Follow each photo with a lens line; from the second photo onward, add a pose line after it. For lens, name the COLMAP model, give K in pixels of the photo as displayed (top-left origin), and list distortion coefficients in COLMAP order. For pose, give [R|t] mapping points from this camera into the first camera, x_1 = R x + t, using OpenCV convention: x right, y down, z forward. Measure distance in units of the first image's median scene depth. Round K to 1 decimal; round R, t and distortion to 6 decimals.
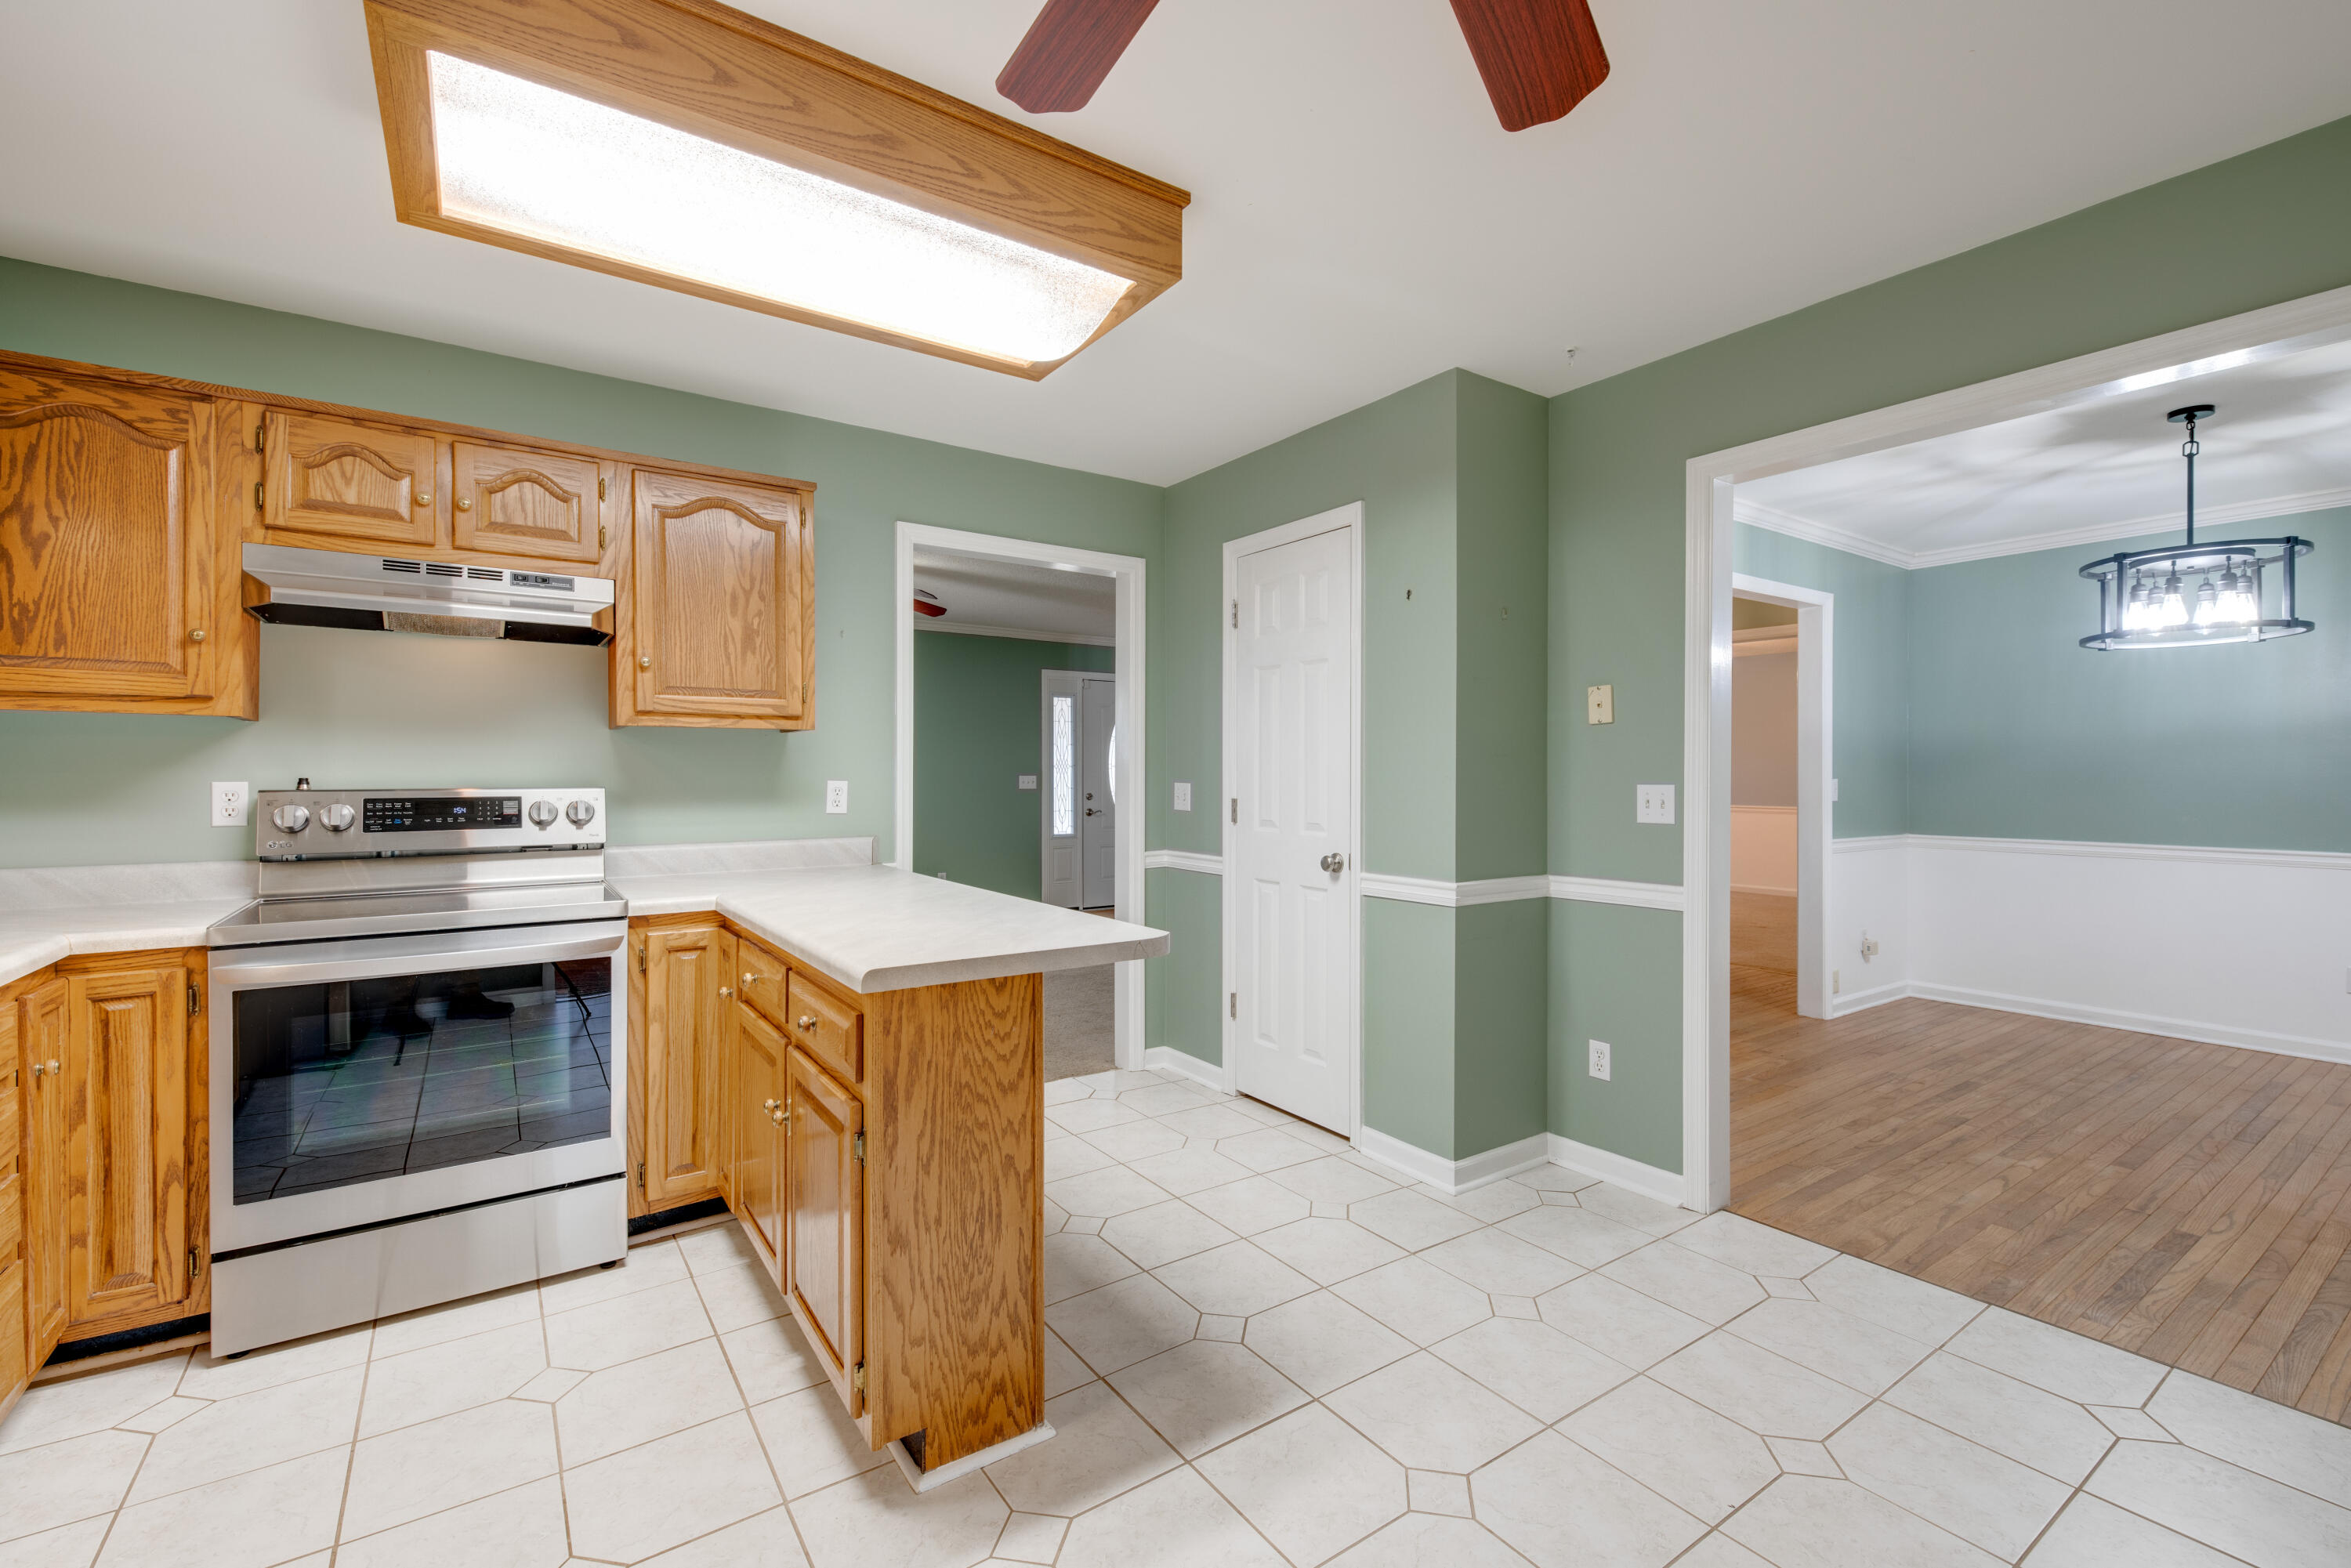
lens RADIAL K [[1010.3, 0, 1177.7], [0, 1010.3, 773.0], [0, 0, 1]] dist [0.021165, -0.007327]
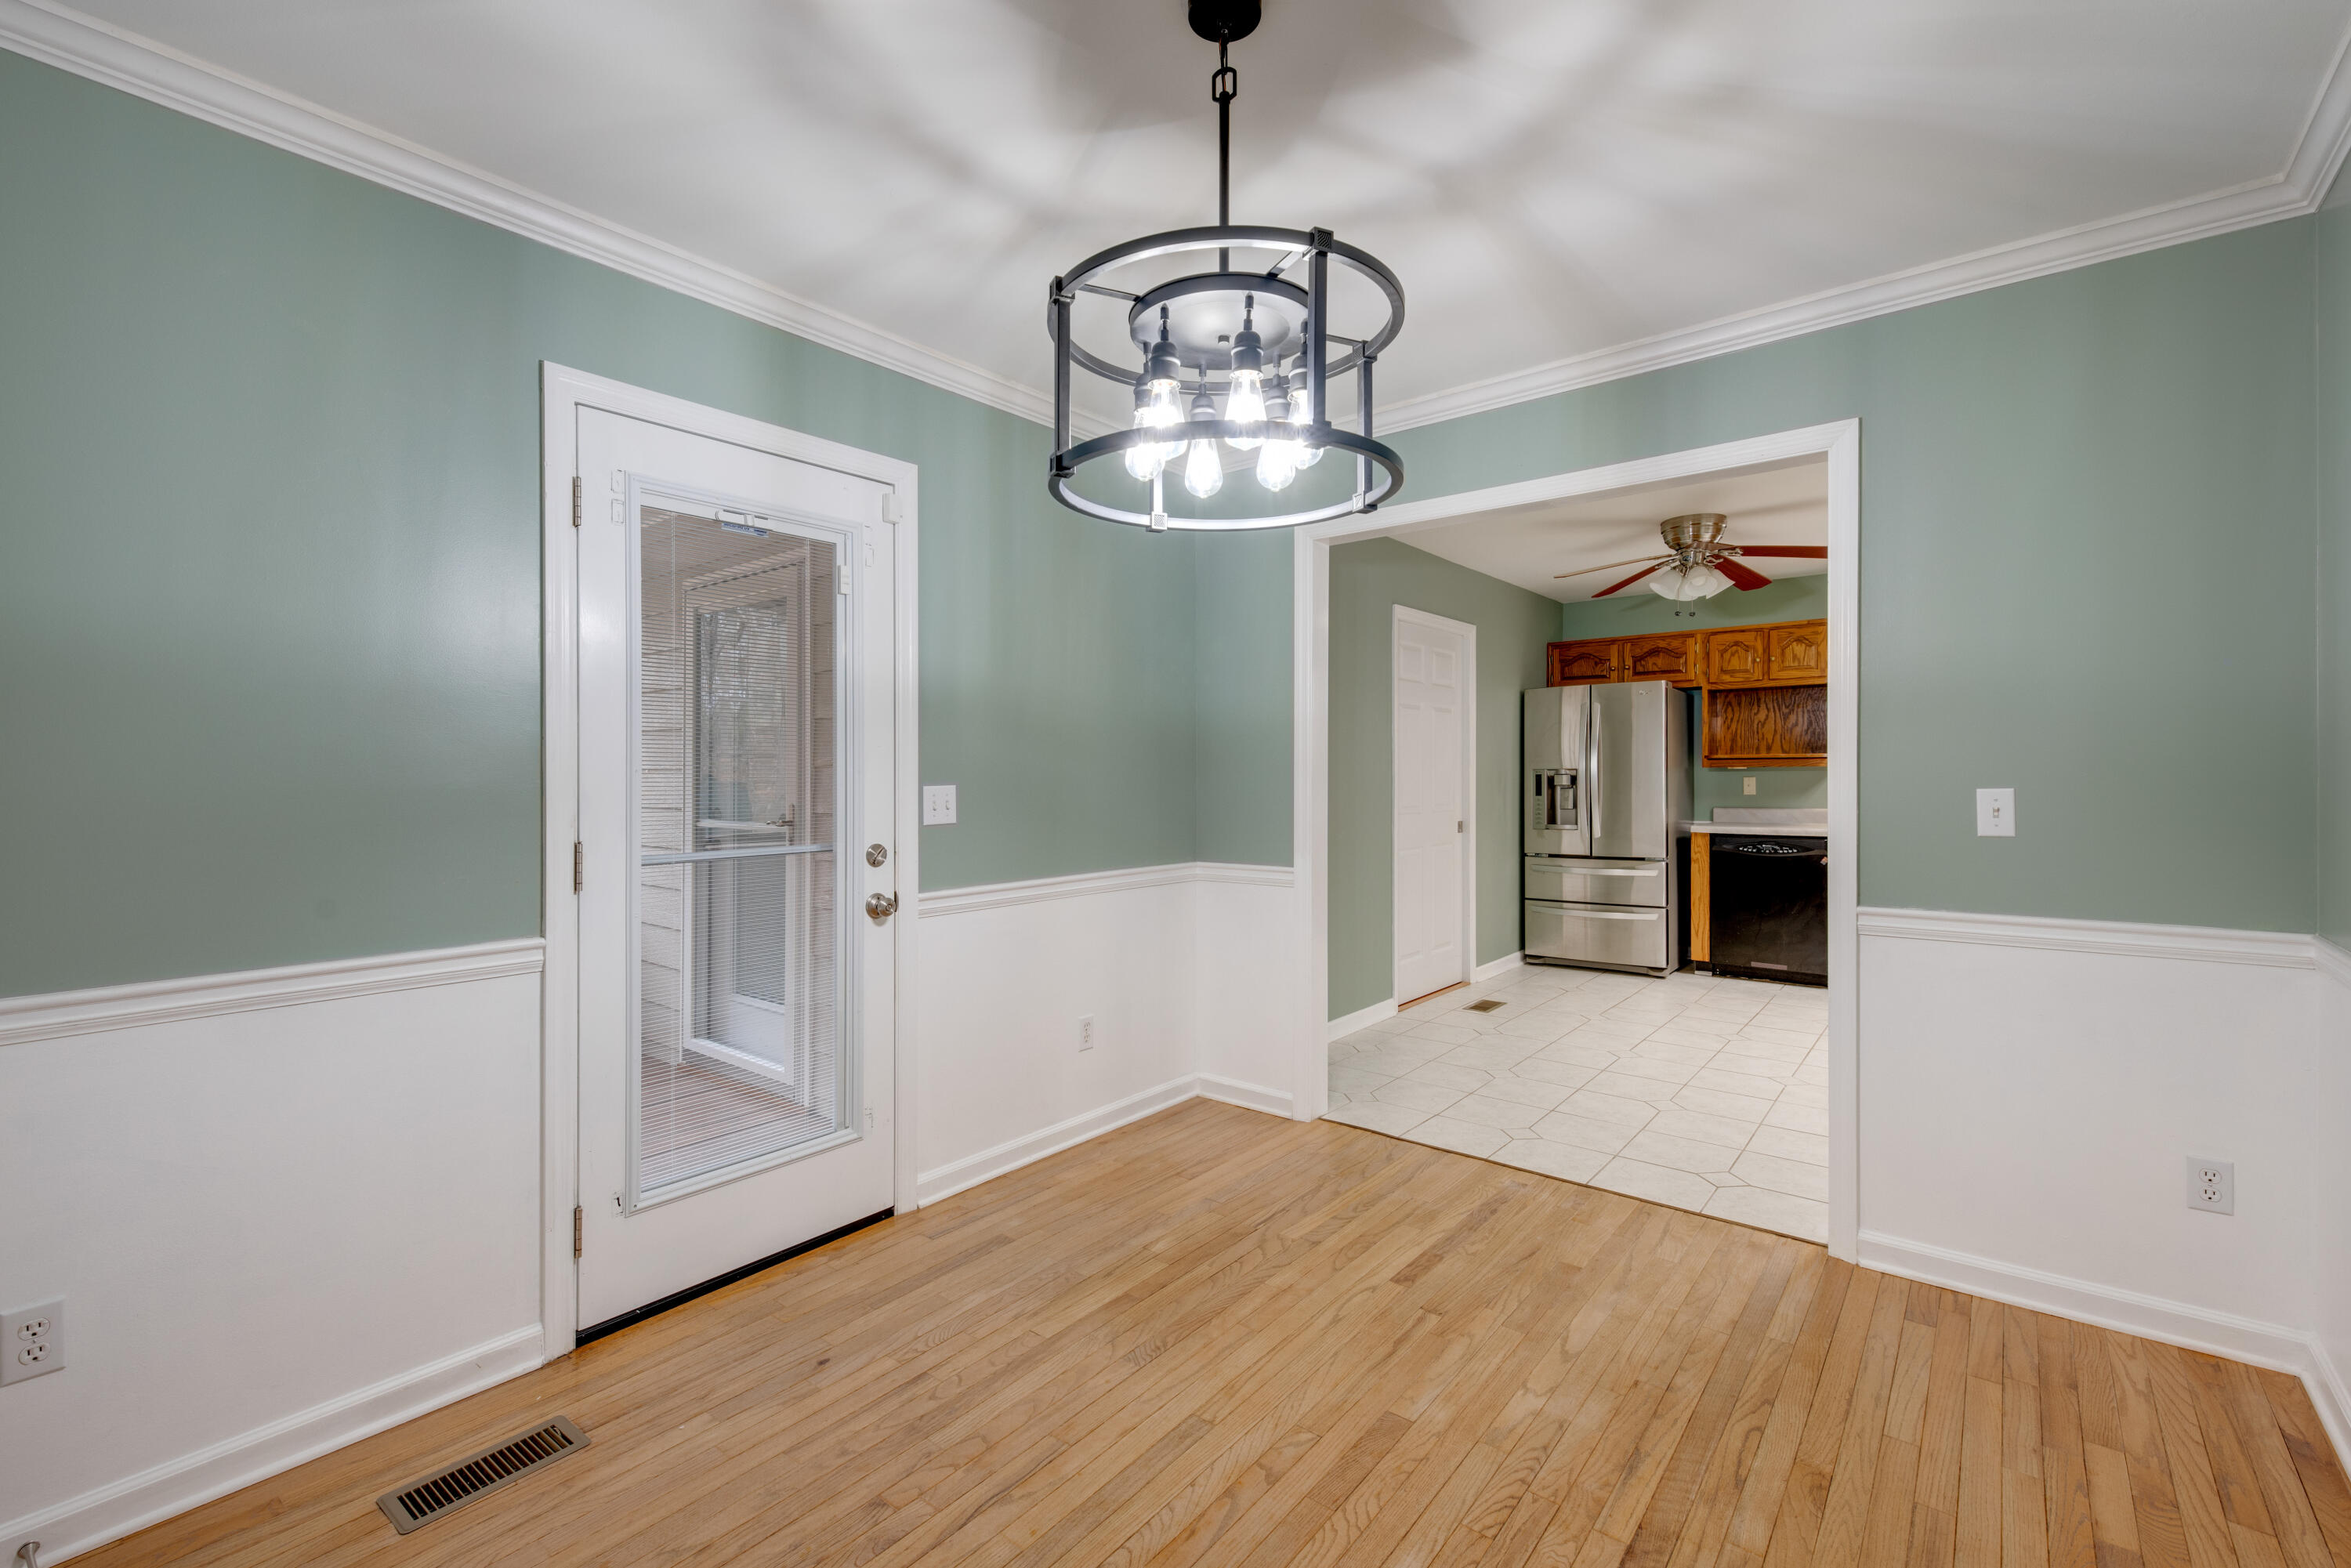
lens RADIAL K [[1010.3, 0, 1177.7], [0, 1010.3, 773.0], [0, 0, 1]] dist [0.021165, -0.007327]
pose [[-0.960559, 0.001023, -0.278074, 1.349278], [-0.002405, 0.999925, 0.011985, -0.007502], [0.278065, 0.012181, -0.960485, 1.707796]]
